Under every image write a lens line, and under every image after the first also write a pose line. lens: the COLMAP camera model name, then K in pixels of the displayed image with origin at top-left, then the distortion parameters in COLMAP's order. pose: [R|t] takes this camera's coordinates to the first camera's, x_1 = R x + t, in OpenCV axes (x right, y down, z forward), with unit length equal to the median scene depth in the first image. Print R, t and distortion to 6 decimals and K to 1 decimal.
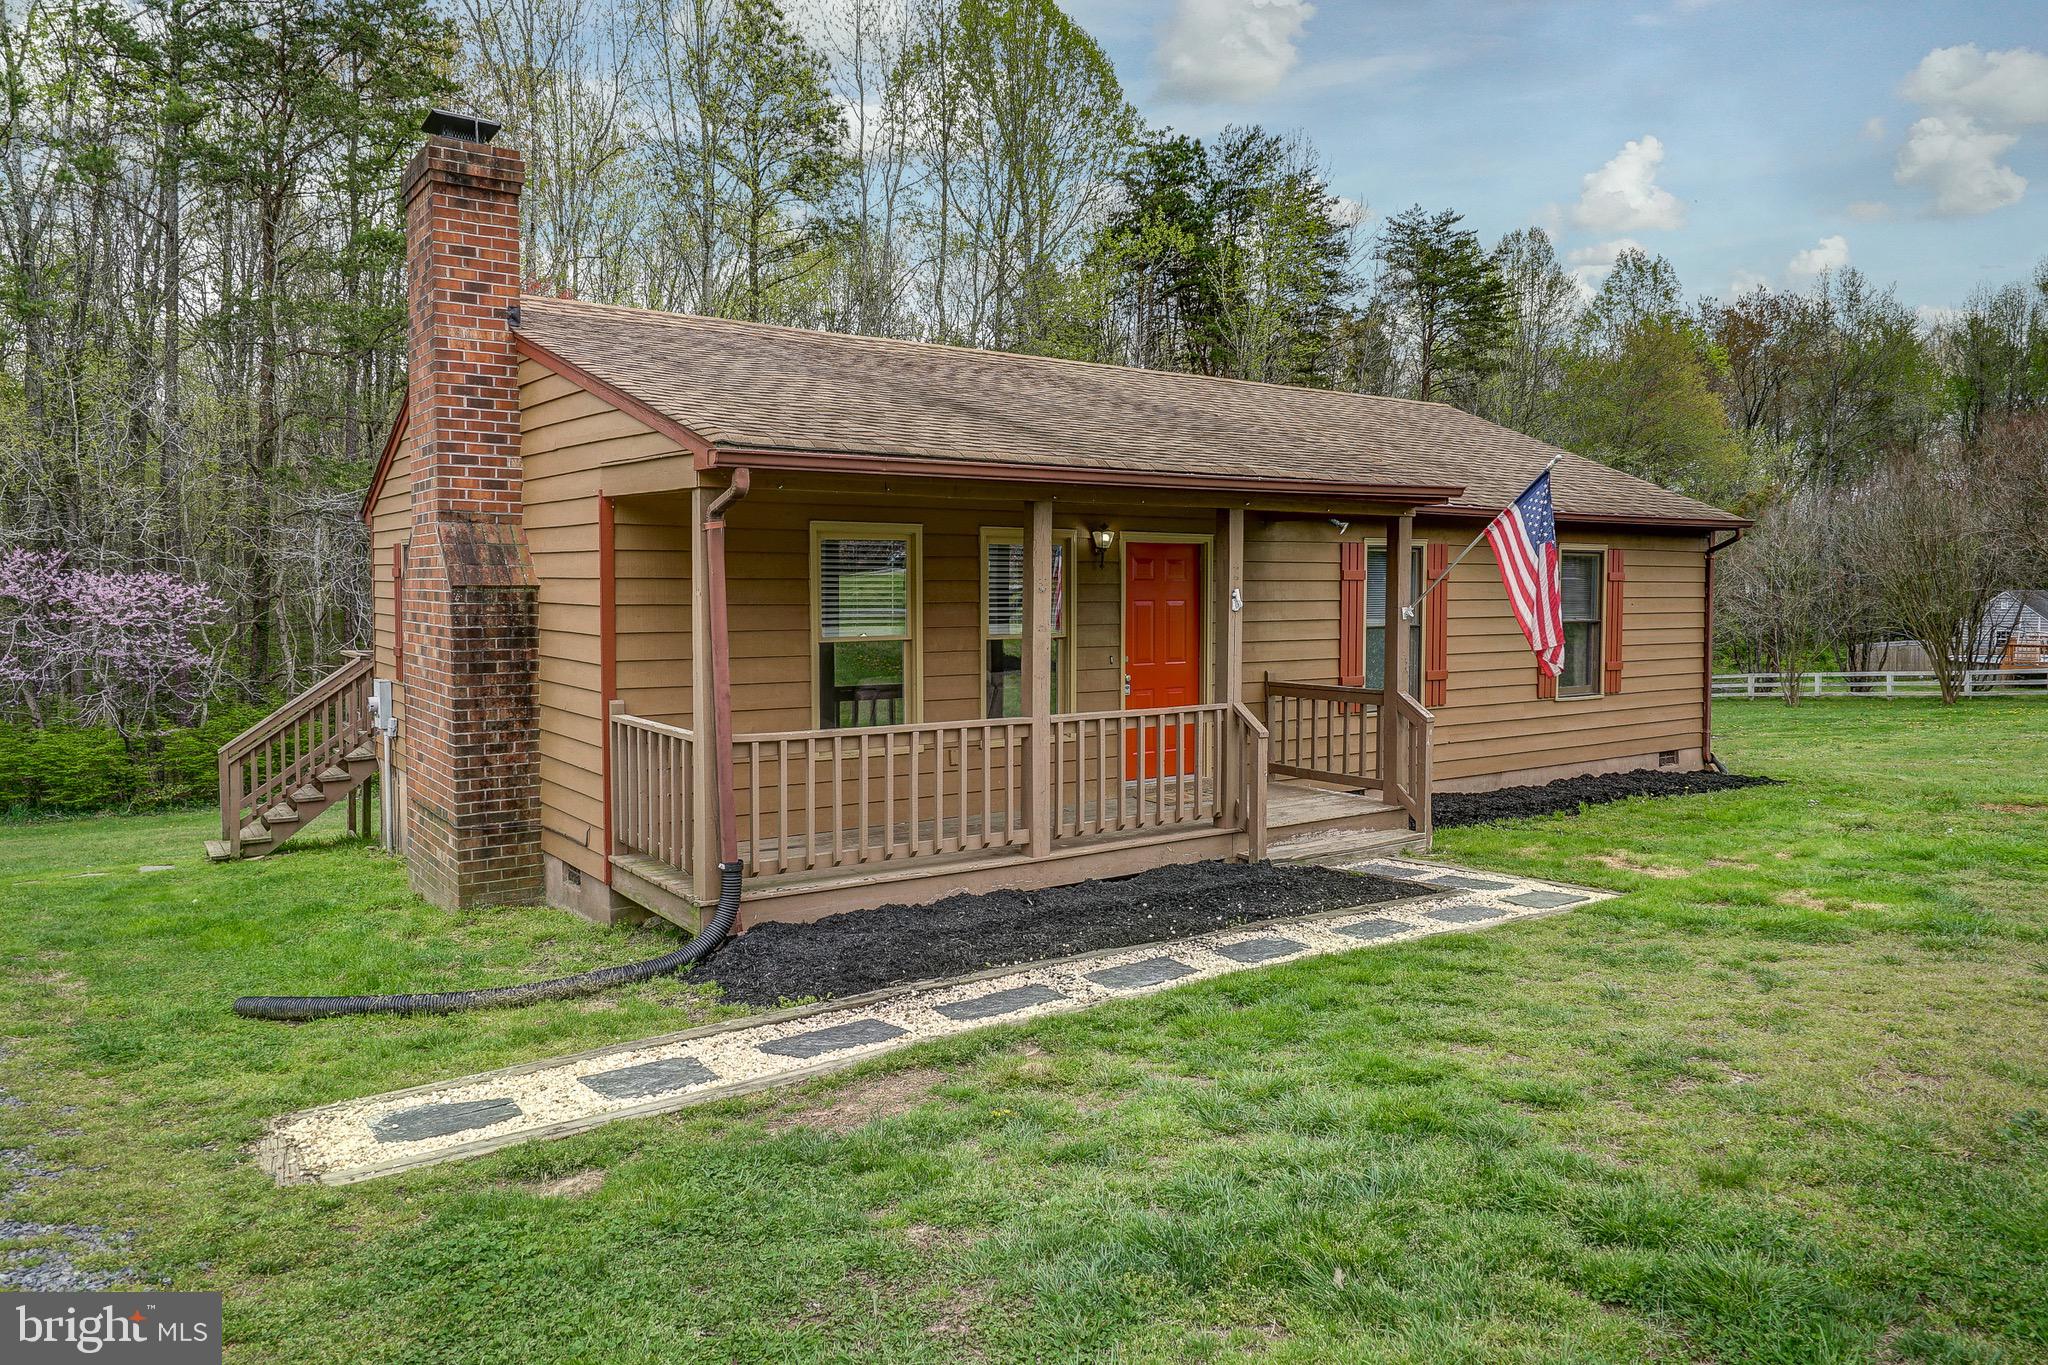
lens RADIAL K [[1409.8, 0, 1035.1], [0, 1409.8, 634.6], [0, 0, 1]] dist [0.006198, 0.000271]
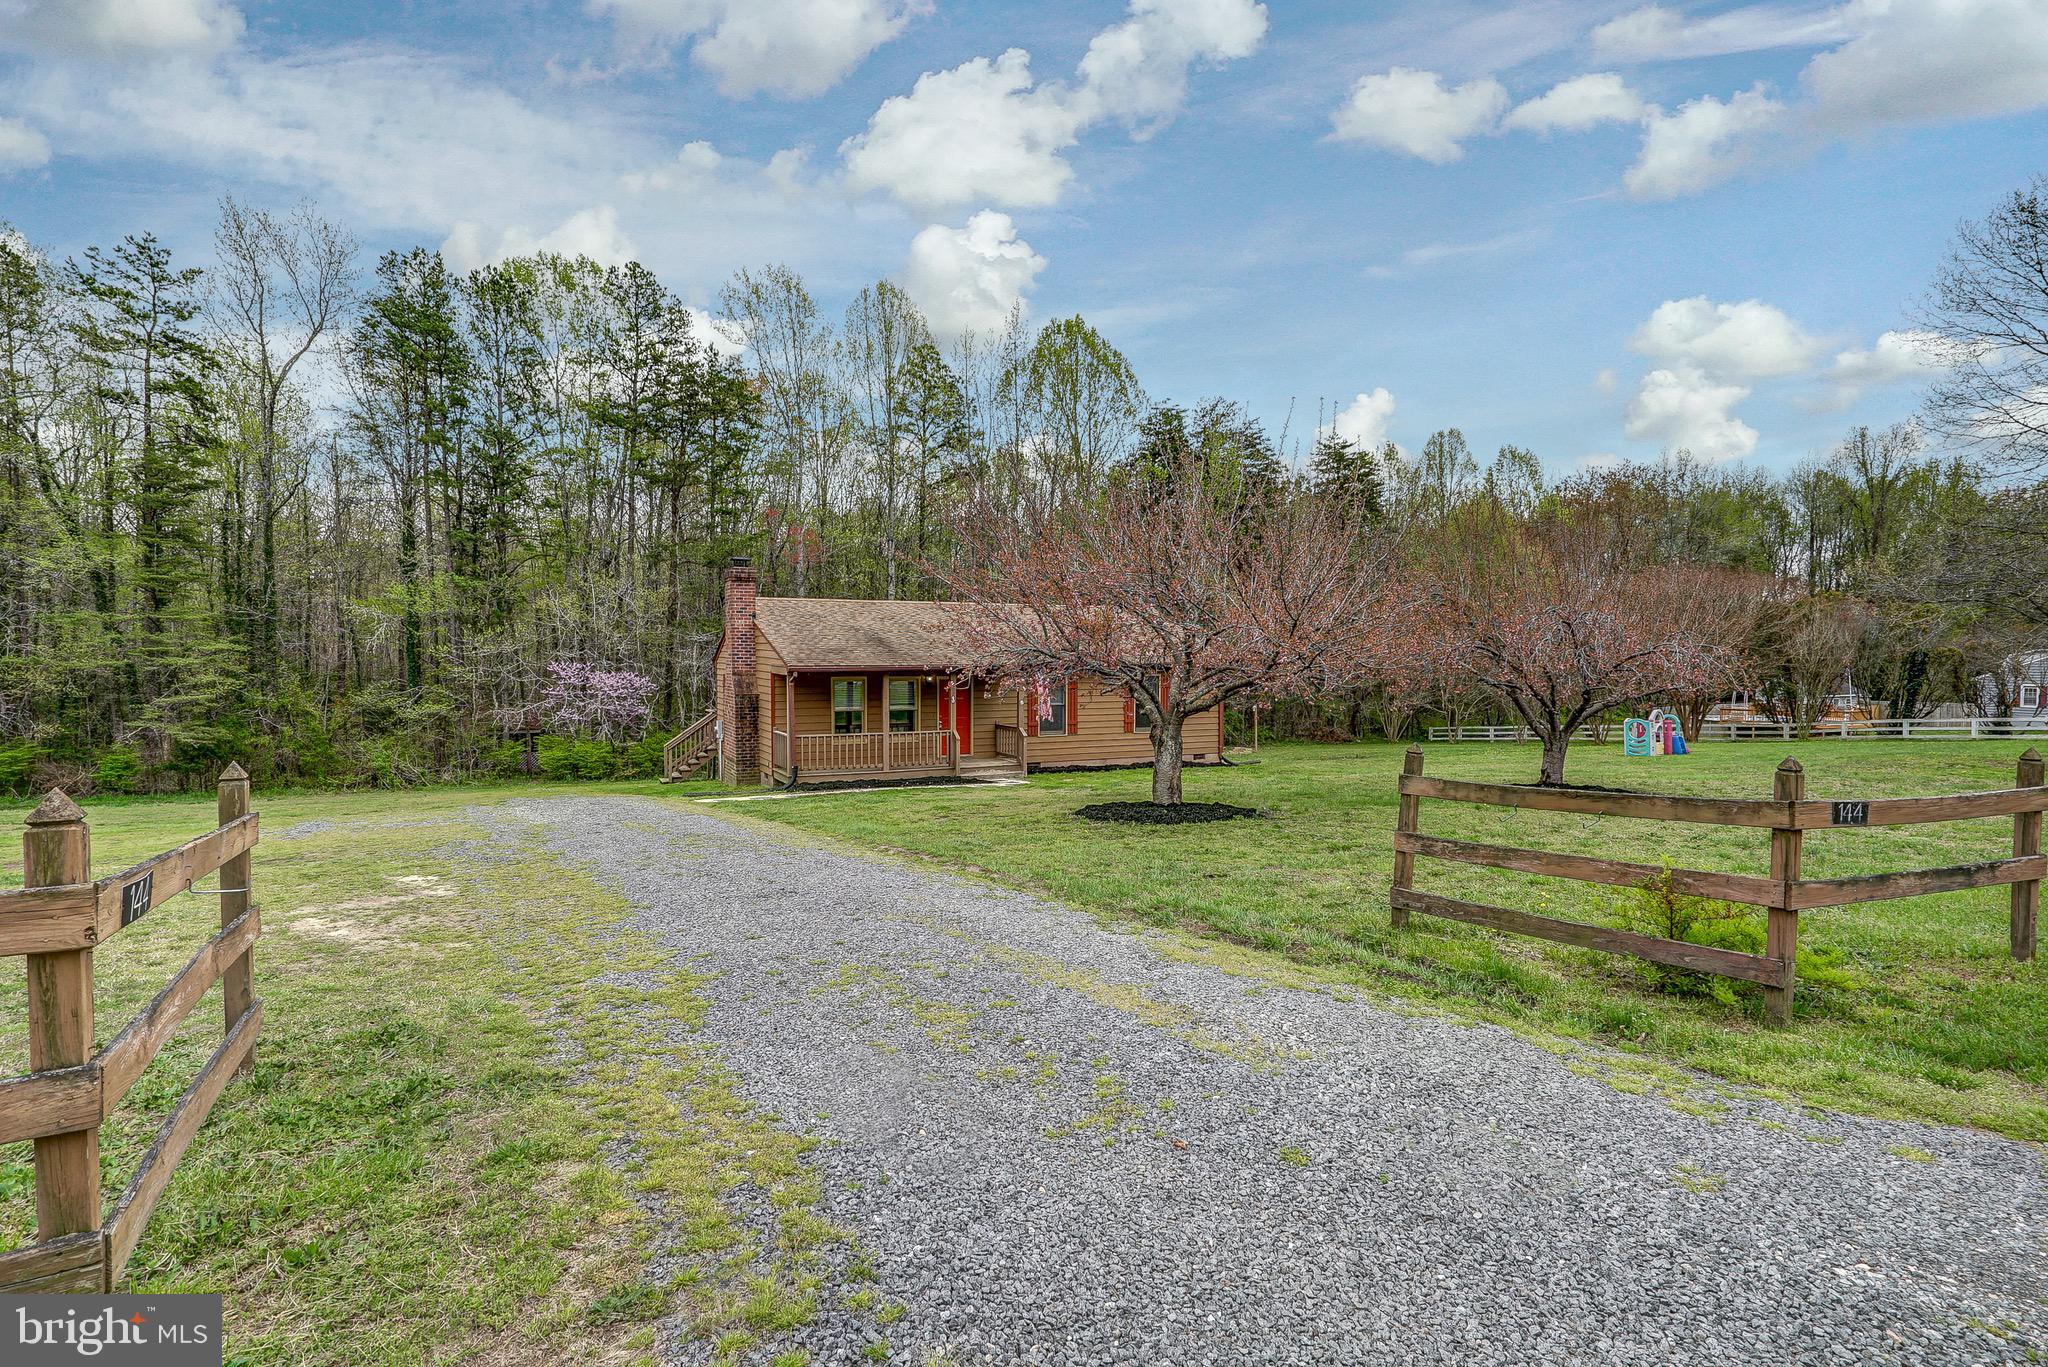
lens RADIAL K [[1056.3, 0, 1029.2], [0, 1056.3, 678.8], [0, 0, 1]] dist [-0.004491, -0.000321]
pose [[0.987550, 0.004322, -0.157248, 0.270798], [-0.006289, 0.999908, -0.012010, -0.017036], [0.157182, 0.012849, 0.987486, -0.555724]]
